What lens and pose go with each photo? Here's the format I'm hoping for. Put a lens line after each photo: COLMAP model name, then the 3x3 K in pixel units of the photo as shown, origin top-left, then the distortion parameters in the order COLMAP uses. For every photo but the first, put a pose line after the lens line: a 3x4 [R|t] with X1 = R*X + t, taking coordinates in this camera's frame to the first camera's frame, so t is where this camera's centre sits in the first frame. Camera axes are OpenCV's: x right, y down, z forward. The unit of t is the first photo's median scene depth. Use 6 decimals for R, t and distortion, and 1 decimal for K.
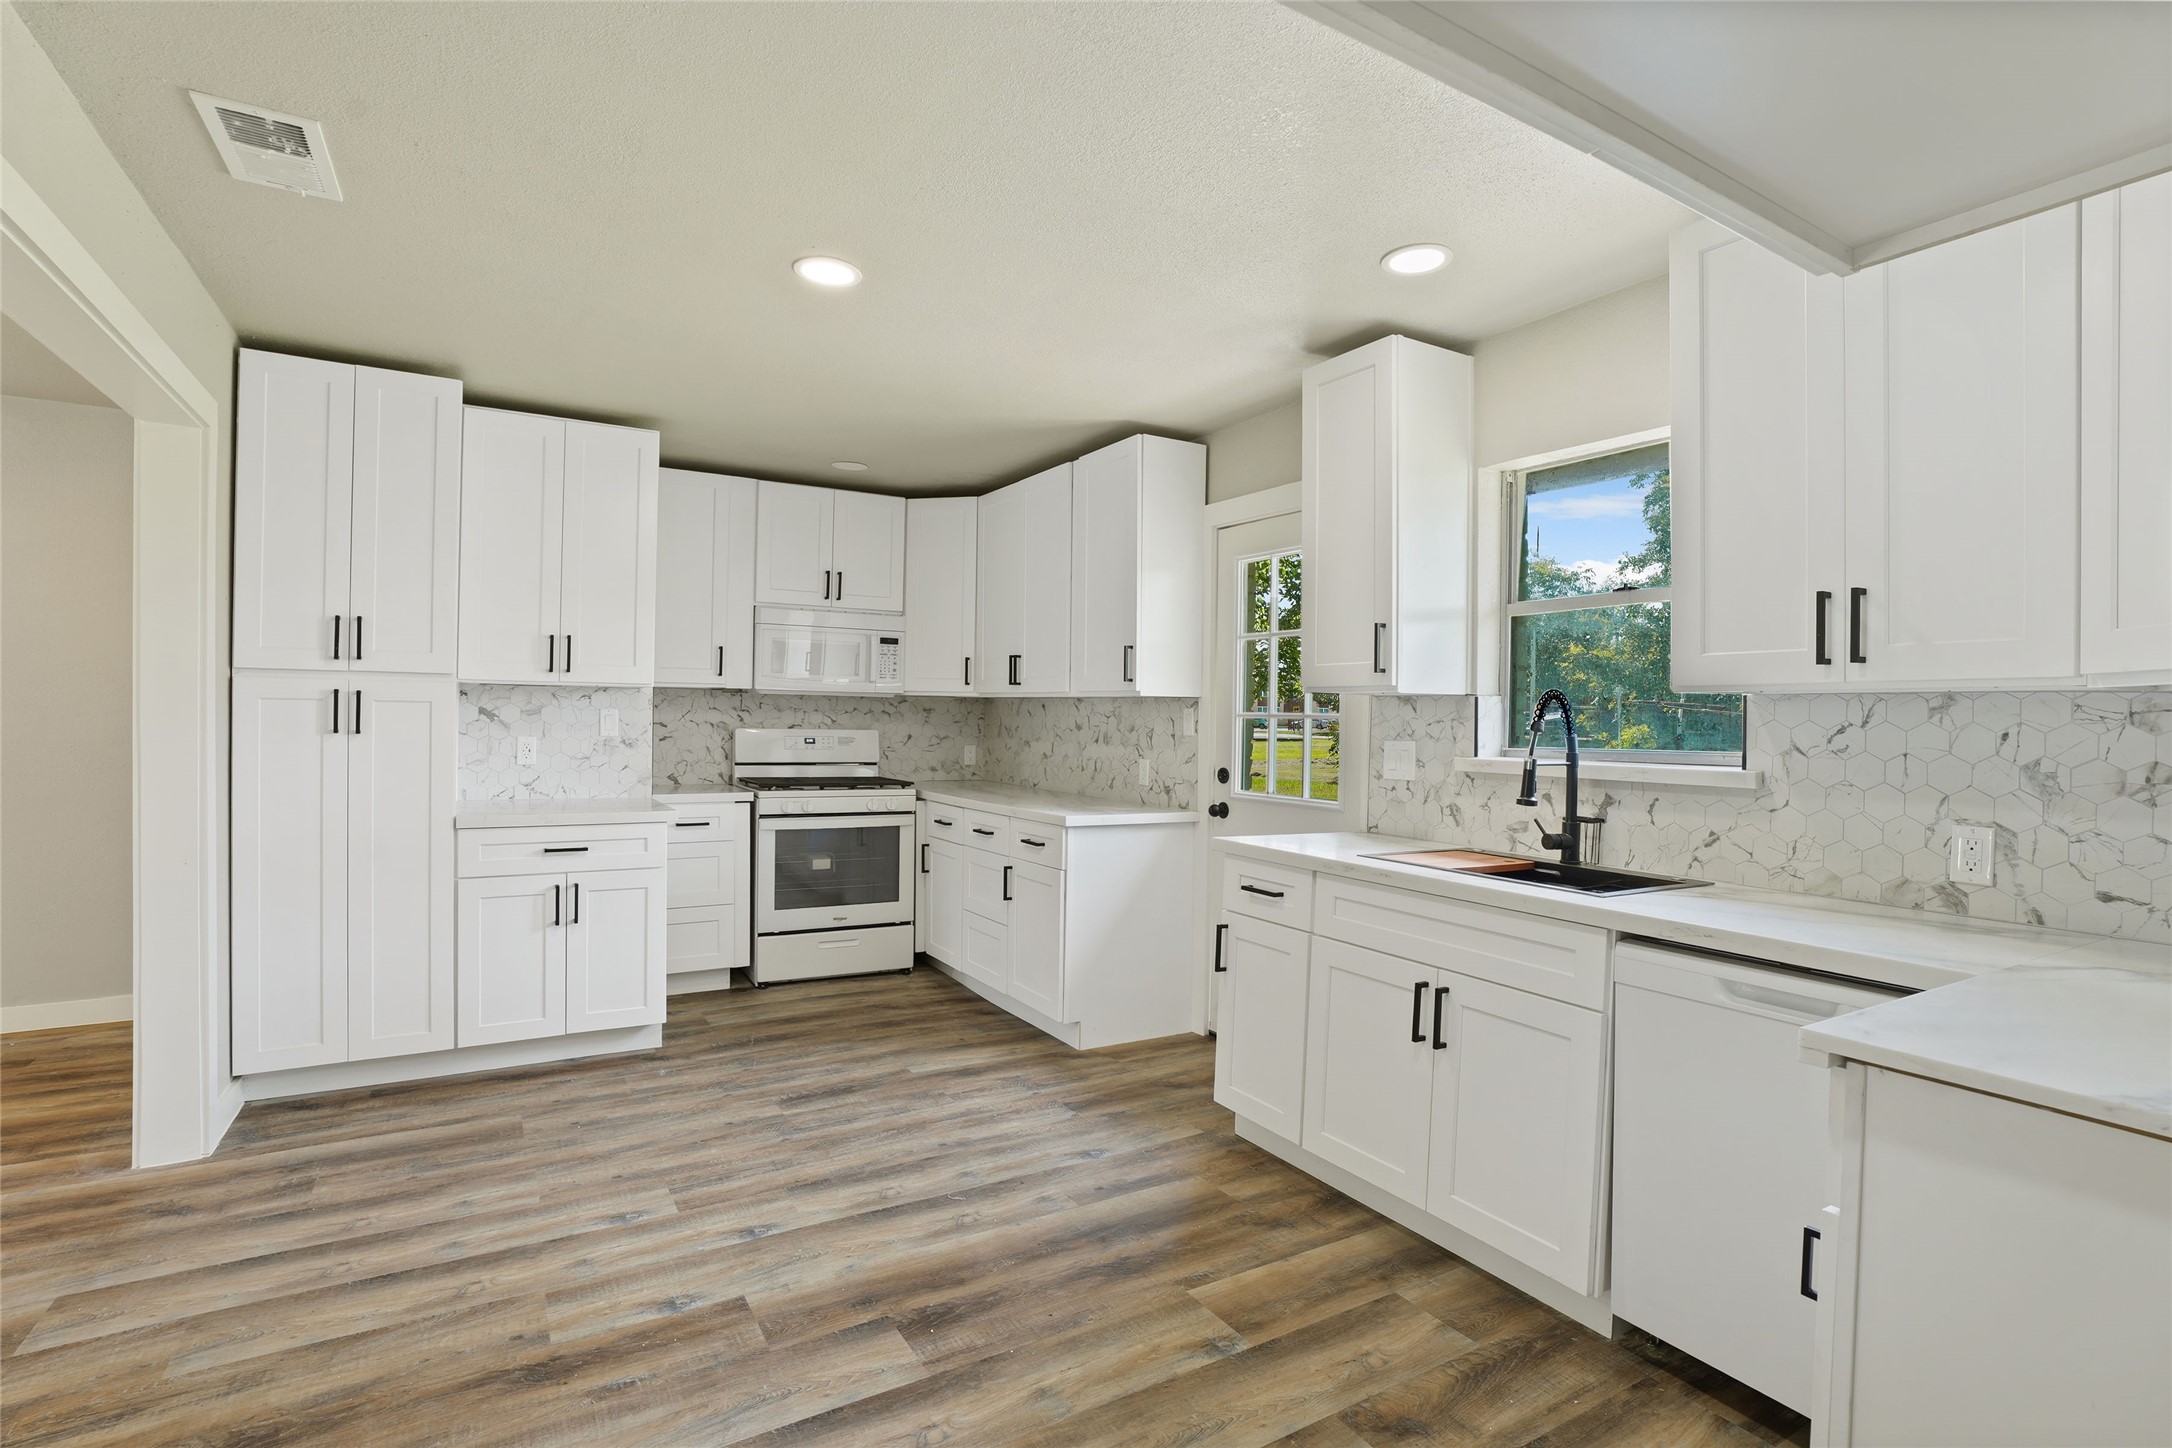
lens RADIAL K [[1015.4, 0, 1015.0], [0, 1015.4, 707.0], [0, 0, 1]] dist [-0.045201, 0.011443]
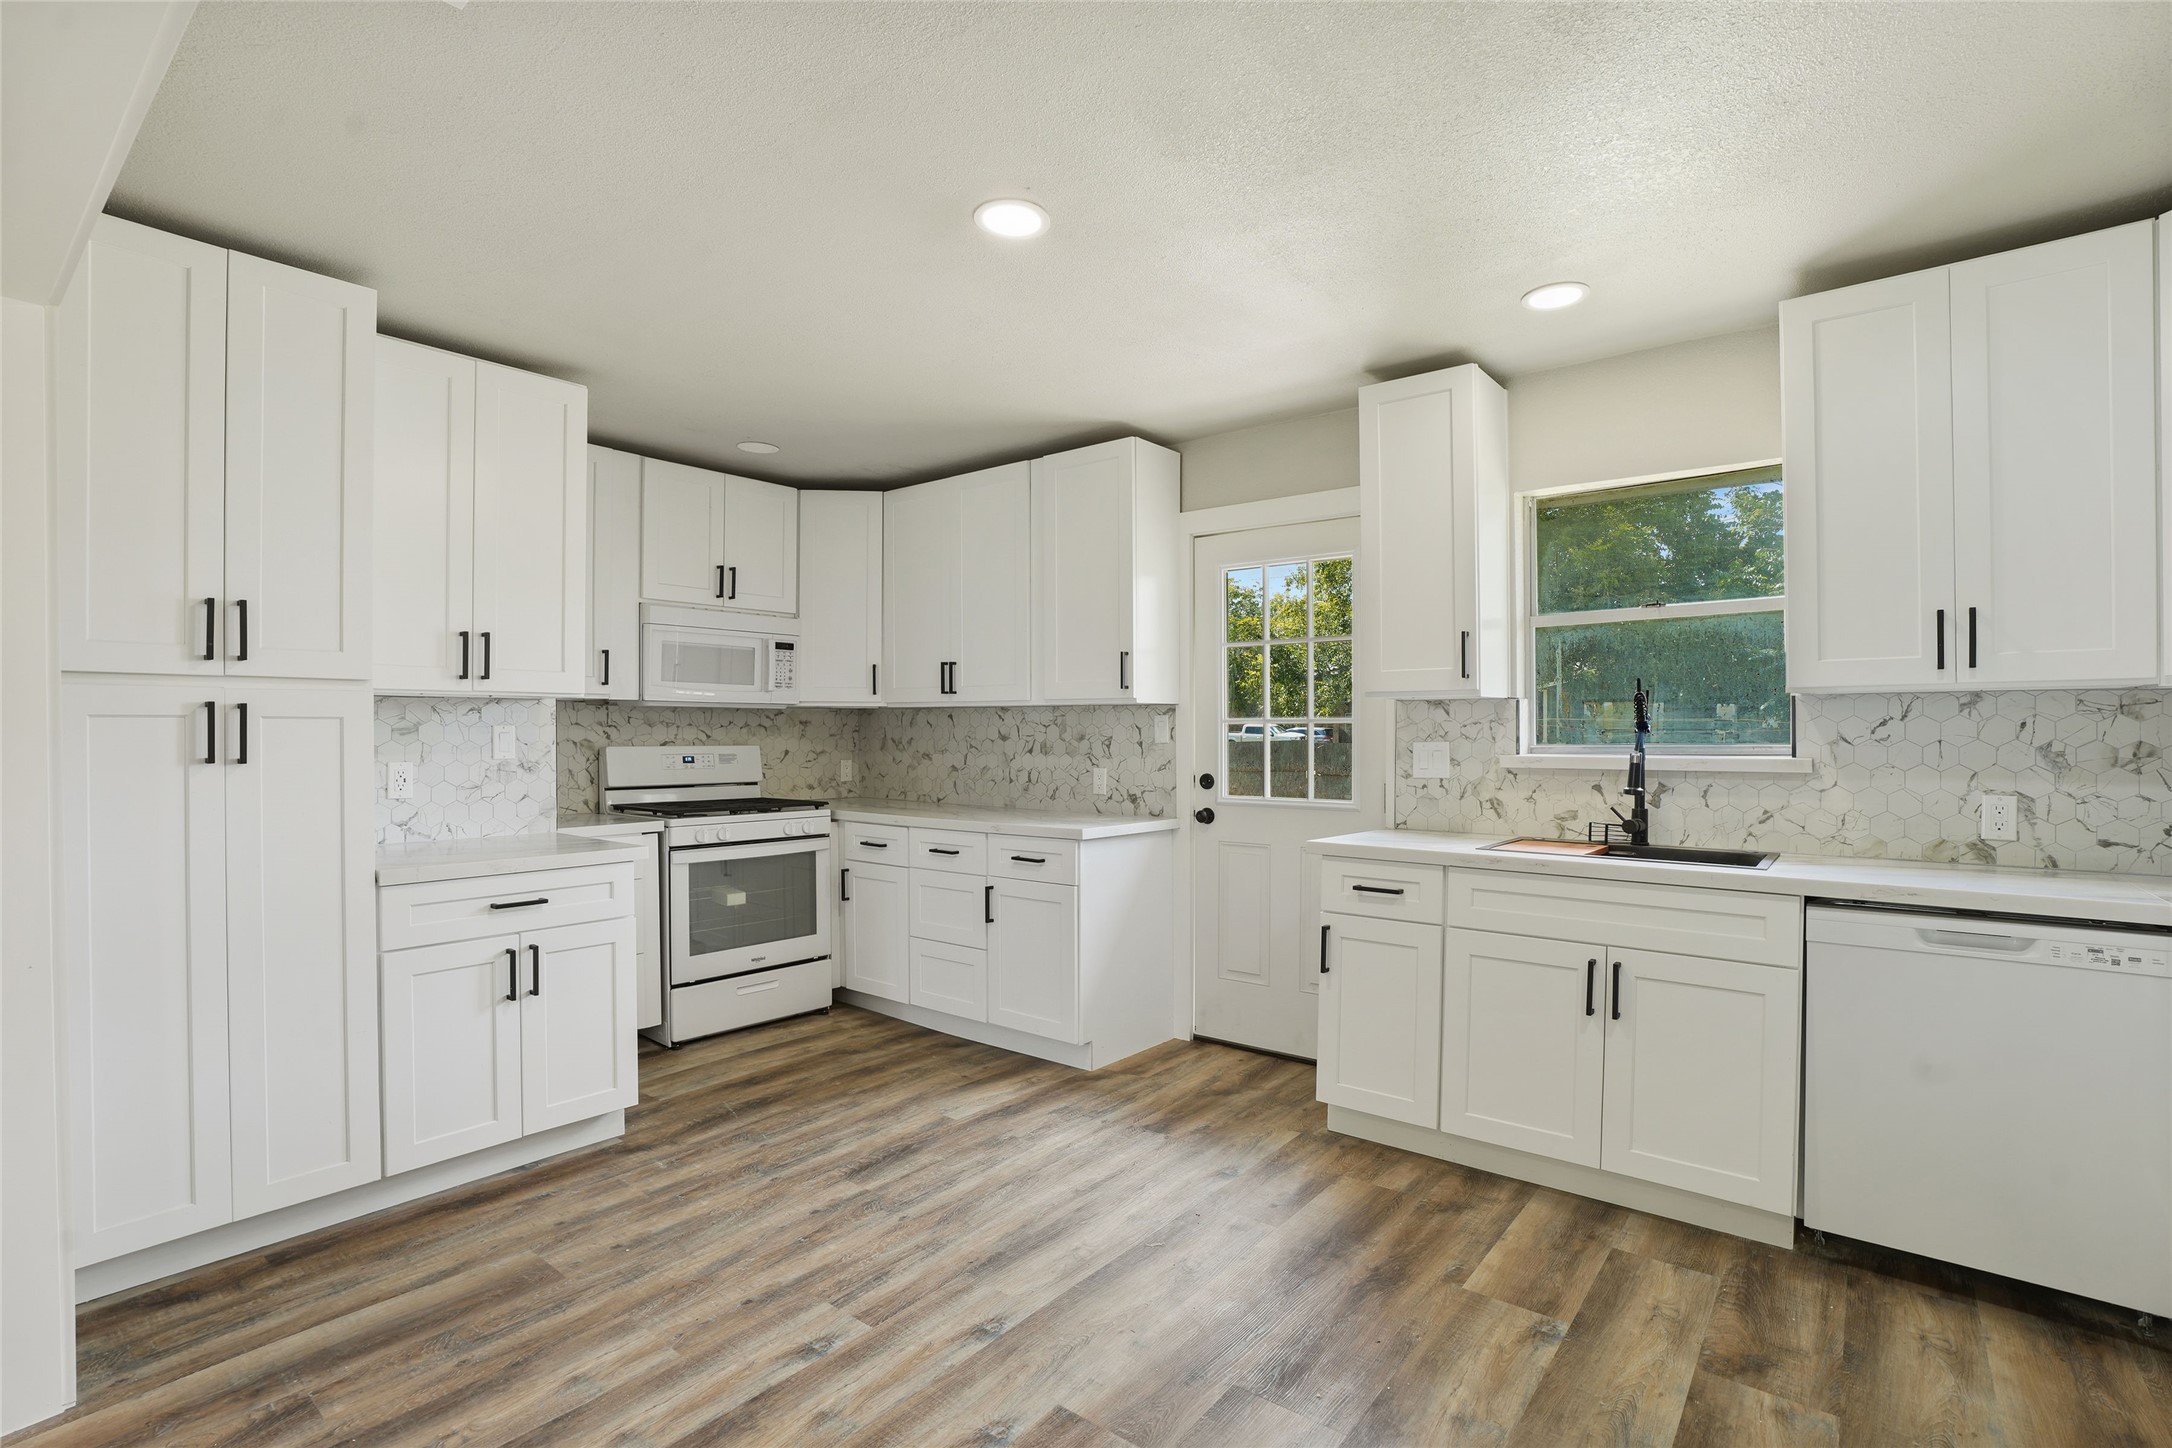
lens RADIAL K [[1015.4, 0, 1017.0], [0, 1015.4, 718.5], [0, 0, 1]] dist [-0.045201, 0.011443]
pose [[0.937332, -0.013134, 0.348191, -0.389491], [0.013452, 0.999908, 0.001504, 0.000964], [-0.348179, 0.003274, 0.937422, 0.139674]]
